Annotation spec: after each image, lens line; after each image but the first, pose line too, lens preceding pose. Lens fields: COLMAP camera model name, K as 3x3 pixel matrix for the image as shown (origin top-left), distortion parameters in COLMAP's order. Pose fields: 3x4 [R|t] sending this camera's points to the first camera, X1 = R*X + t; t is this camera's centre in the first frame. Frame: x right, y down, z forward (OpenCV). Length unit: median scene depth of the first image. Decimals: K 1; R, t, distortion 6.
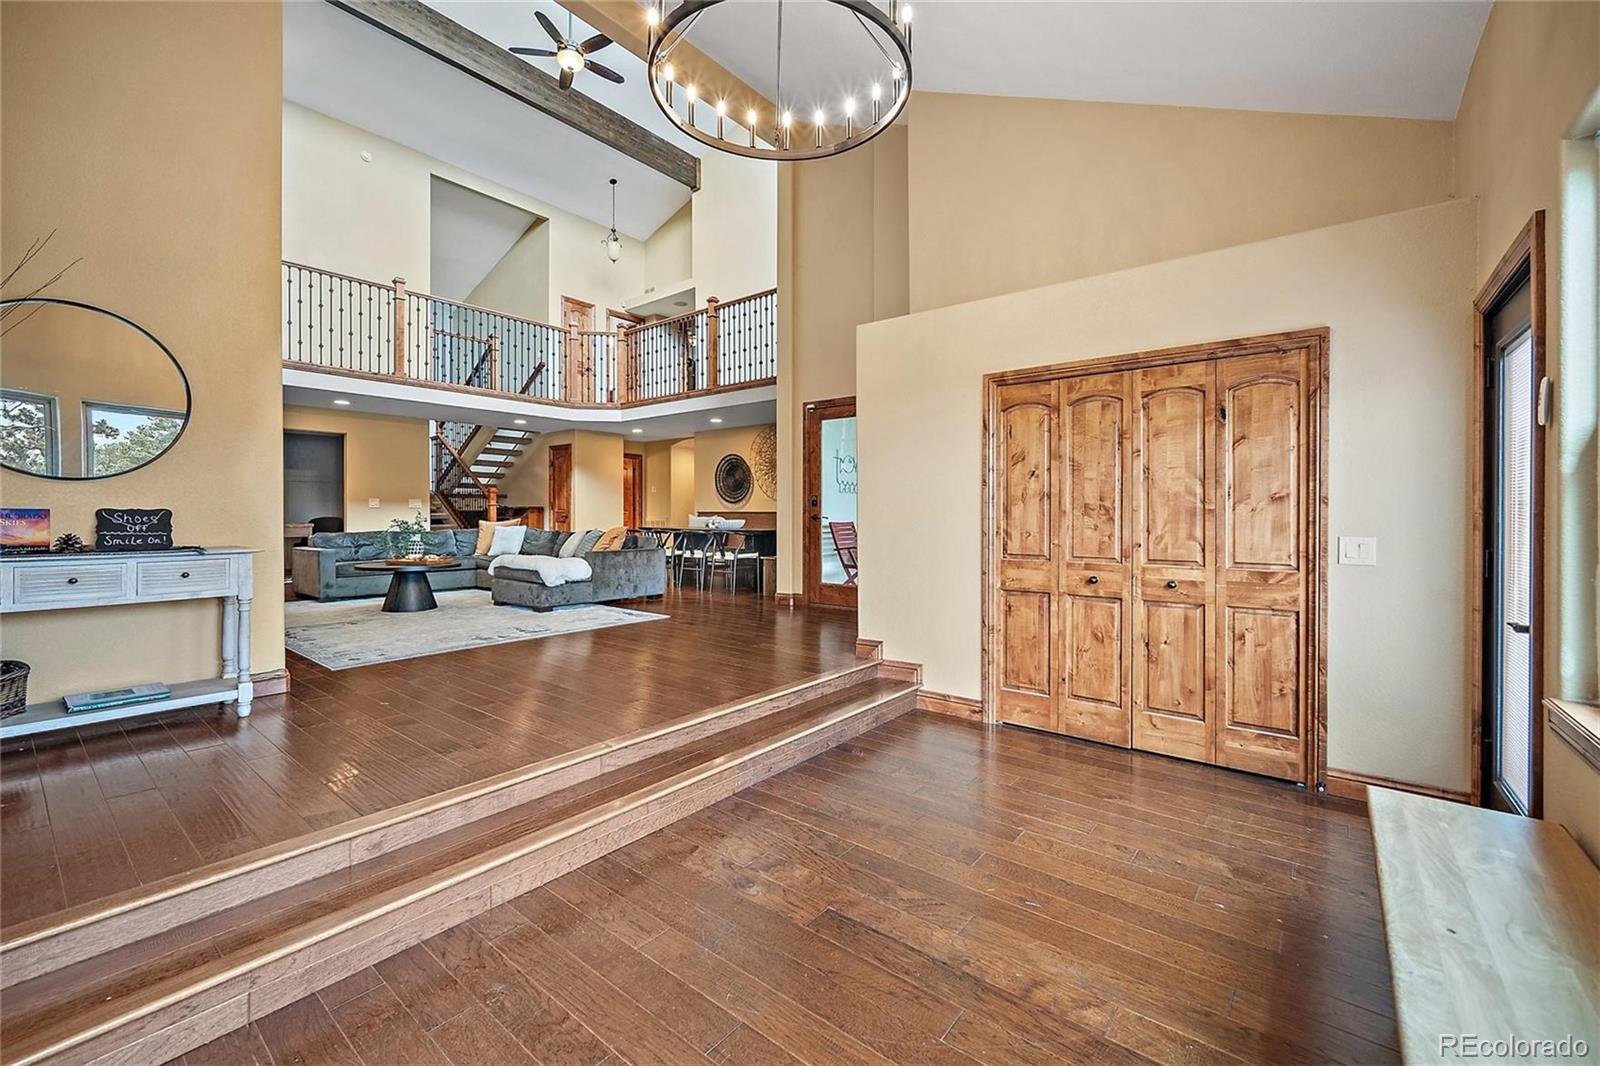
lens RADIAL K [[647.8, 0, 803.9], [0, 647.8, 513.2], [0, 0, 1]] dist [-0.001412, -0.000106]
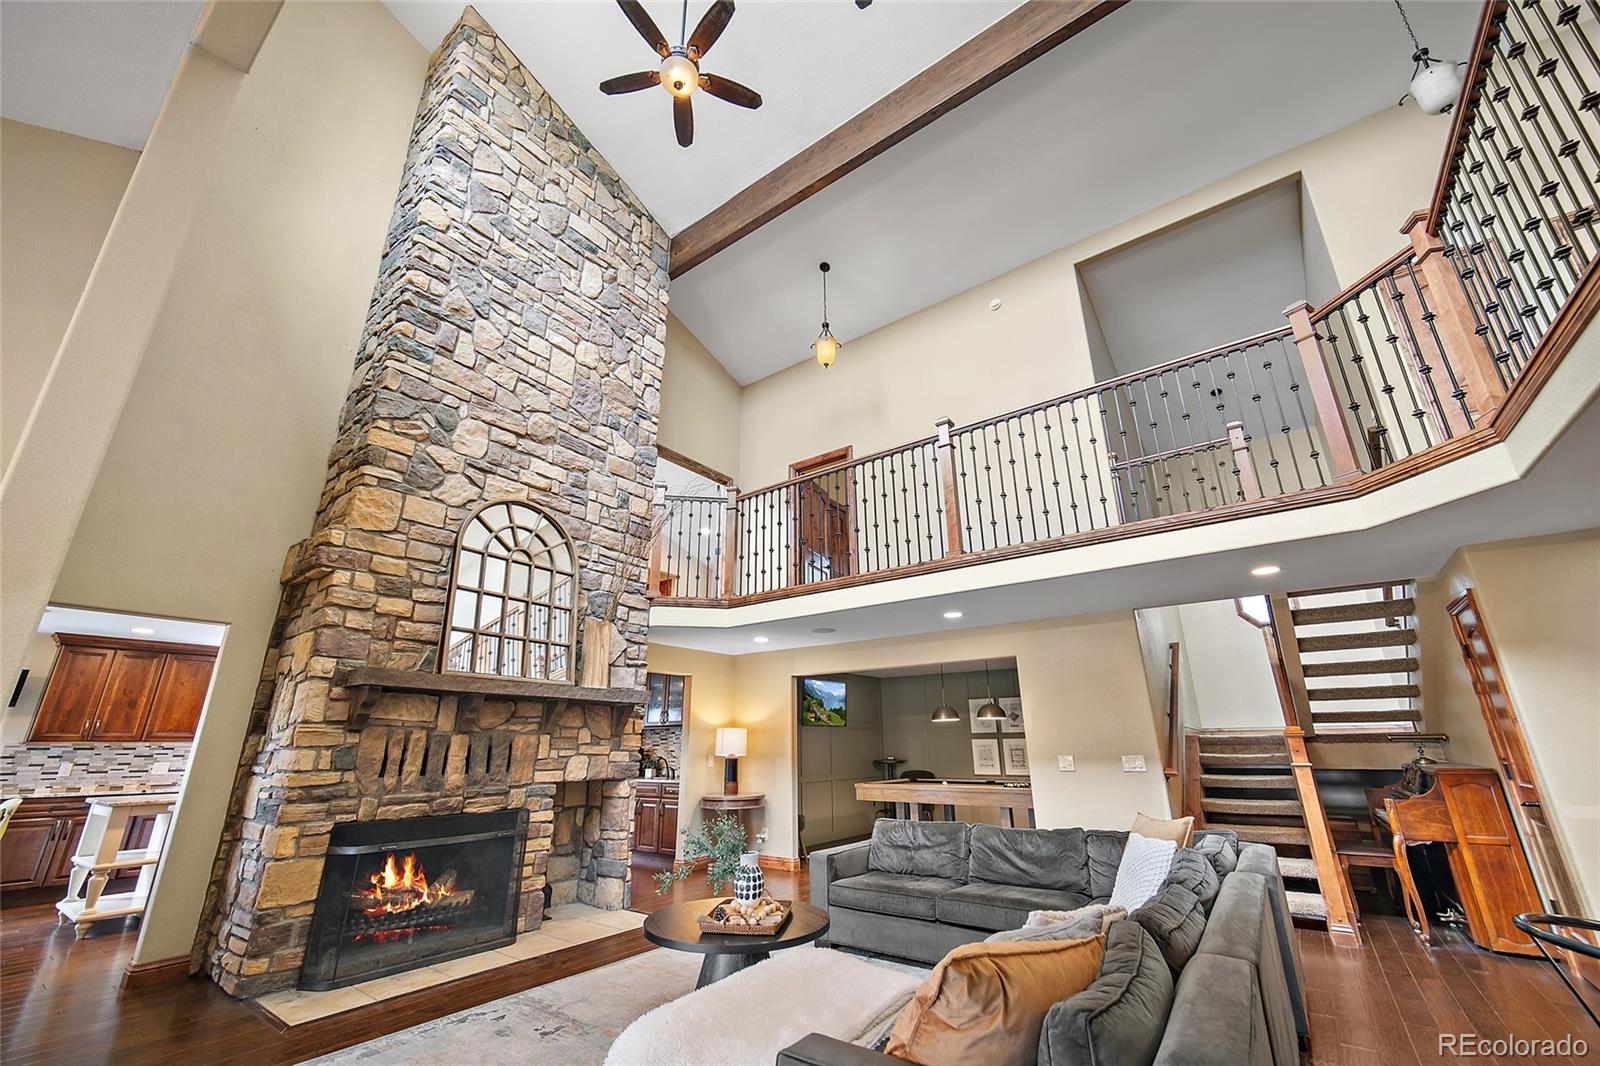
lens RADIAL K [[628.4, 0, 799.4], [0, 628.4, 534.9], [0, 0, 1]] dist [-0.006792, 0.000348]
pose [[0.037507, -0.320330, -0.946563, -0.032407], [0.008833, 0.947299, -0.320229, -0.027187], [0.999257, 0.003650, 0.038360, 0.609468]]
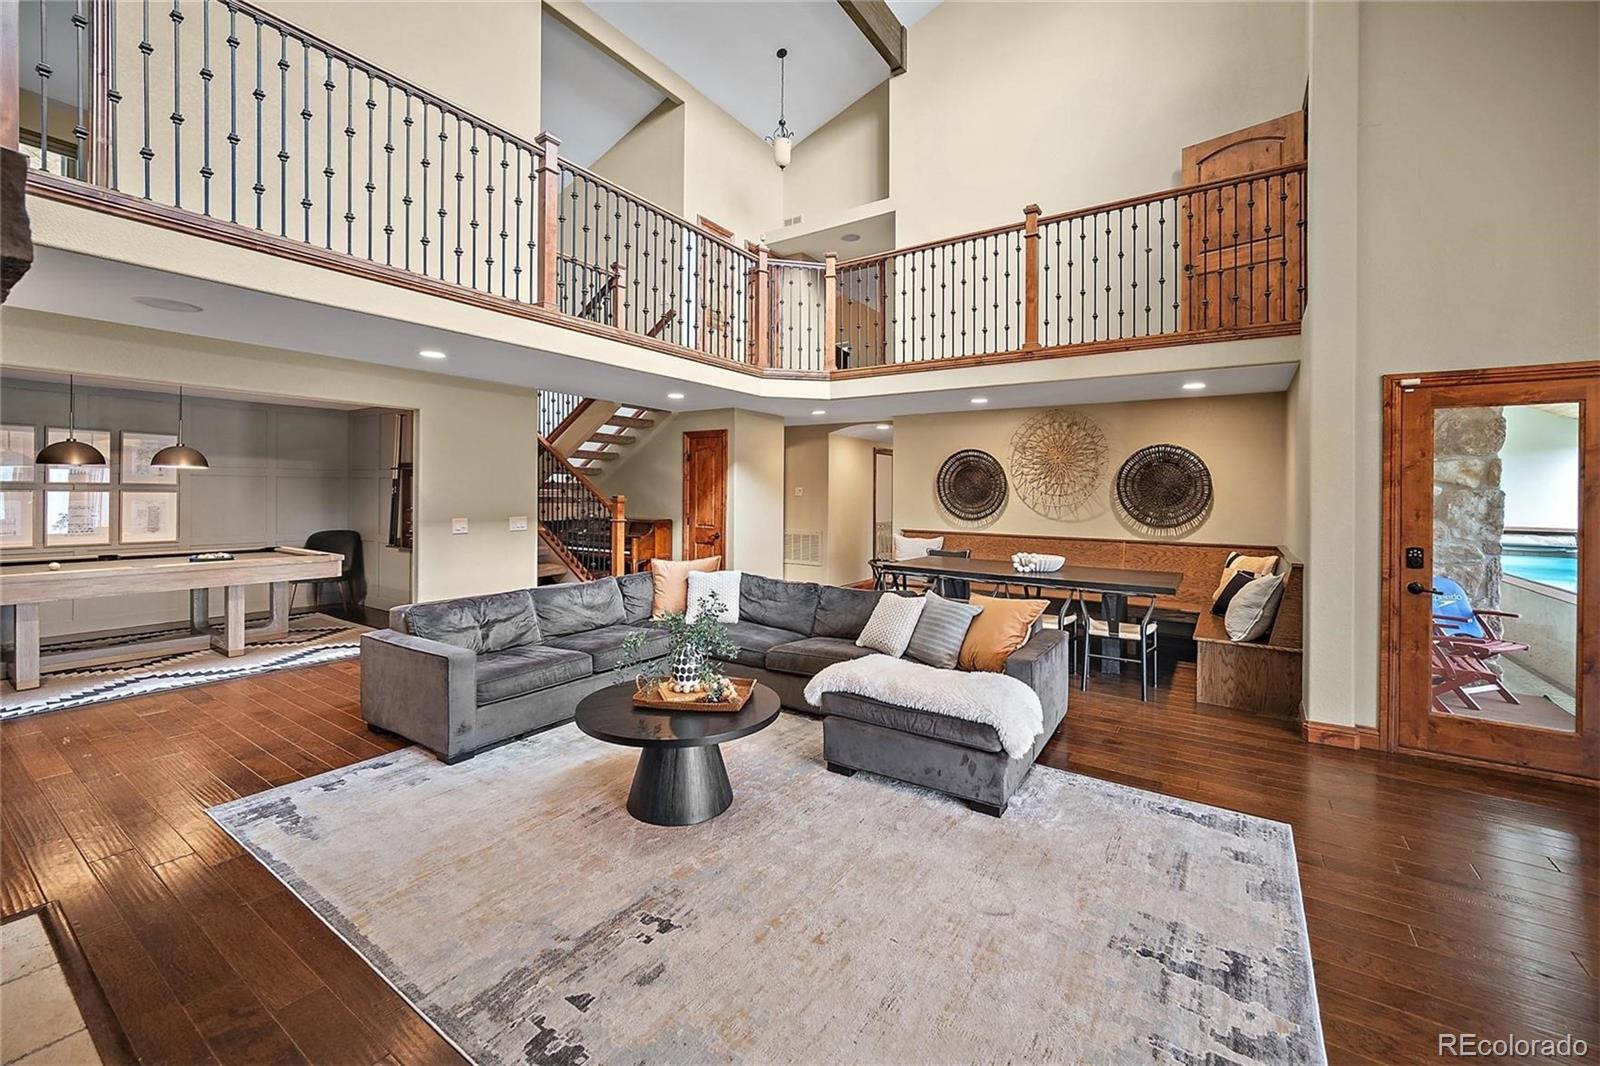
lens RADIAL K [[647.8, 0, 804.6], [0, 647.8, 491.9], [0, 0, 1]] dist [-0.001412, -0.000106]
pose [[0.996701, 0.011401, 0.080356, -0.331624], [-0.011345, 0.999935, -0.001161, -0.042024], [-0.080364, 0.000246, 0.996766, 0.316410]]
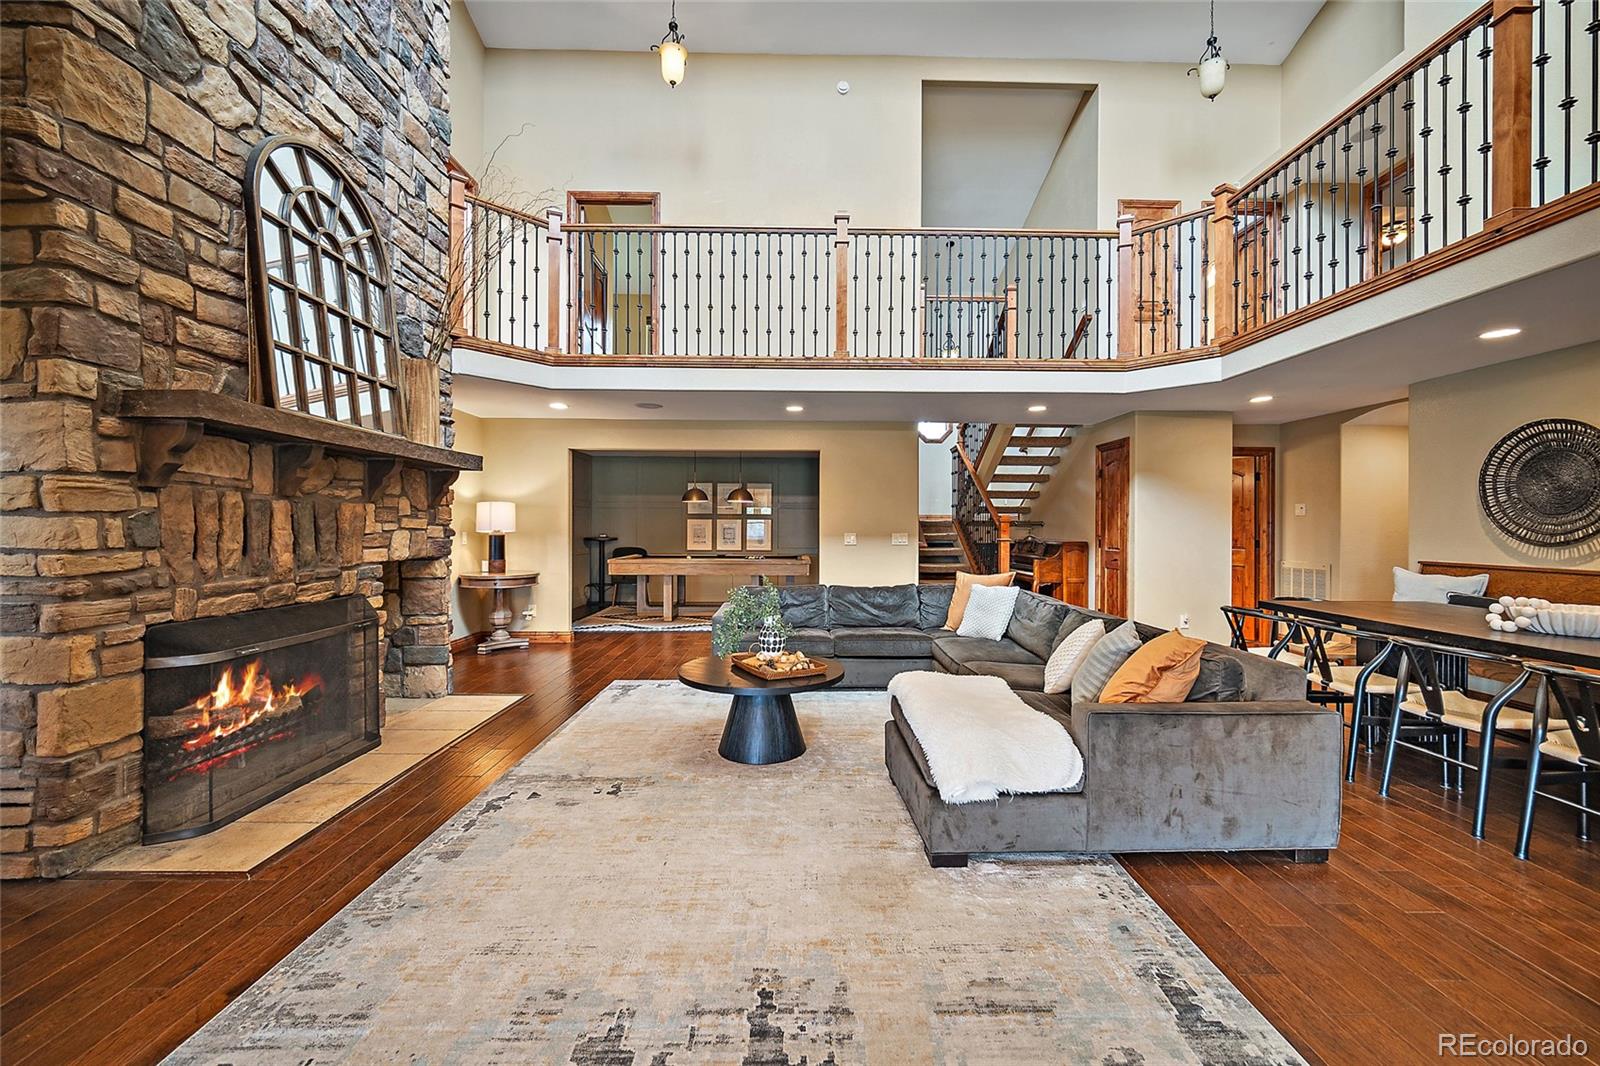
lens RADIAL K [[647.8, 0, 805.7], [0, 647.8, 527.3], [0, 0, 1]] dist [-0.001412, -0.000106]
pose [[0.636814, 0.003100, -0.771011, -0.092171], [-0.003180, 0.999994, 0.001395, -0.025427], [0.771011, 0.001563, 0.636820, 0.399689]]
